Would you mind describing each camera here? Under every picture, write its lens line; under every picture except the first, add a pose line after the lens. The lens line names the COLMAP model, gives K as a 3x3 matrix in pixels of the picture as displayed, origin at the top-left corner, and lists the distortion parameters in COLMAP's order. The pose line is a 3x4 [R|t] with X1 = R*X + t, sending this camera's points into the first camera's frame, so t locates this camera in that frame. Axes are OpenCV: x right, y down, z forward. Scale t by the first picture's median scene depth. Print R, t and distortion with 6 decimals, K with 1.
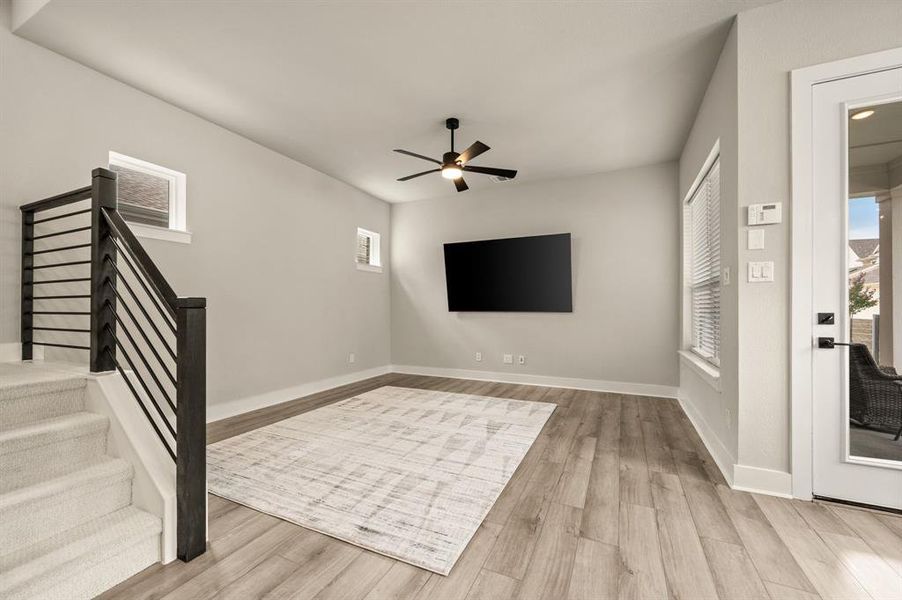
lens RADIAL K [[359.3, 0, 448.8], [0, 359.3, 303.5], [0, 0, 1]] dist [-0.000464, -0.000049]
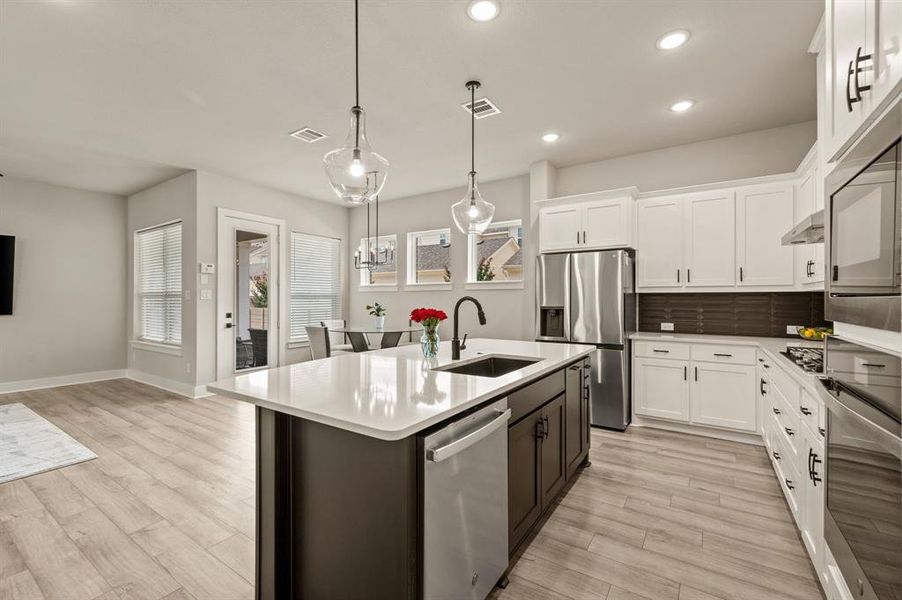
lens RADIAL K [[359.3, 0, 450.4], [0, 359.3, 298.7], [0, 0, 1]] dist [-0.000464, -0.000049]
pose [[0.118074, 0.003955, 0.992997, -1.141889], [-0.009317, 0.999952, -0.002874, -0.074504], [-0.992961, -0.008913, 0.118105, -0.742828]]
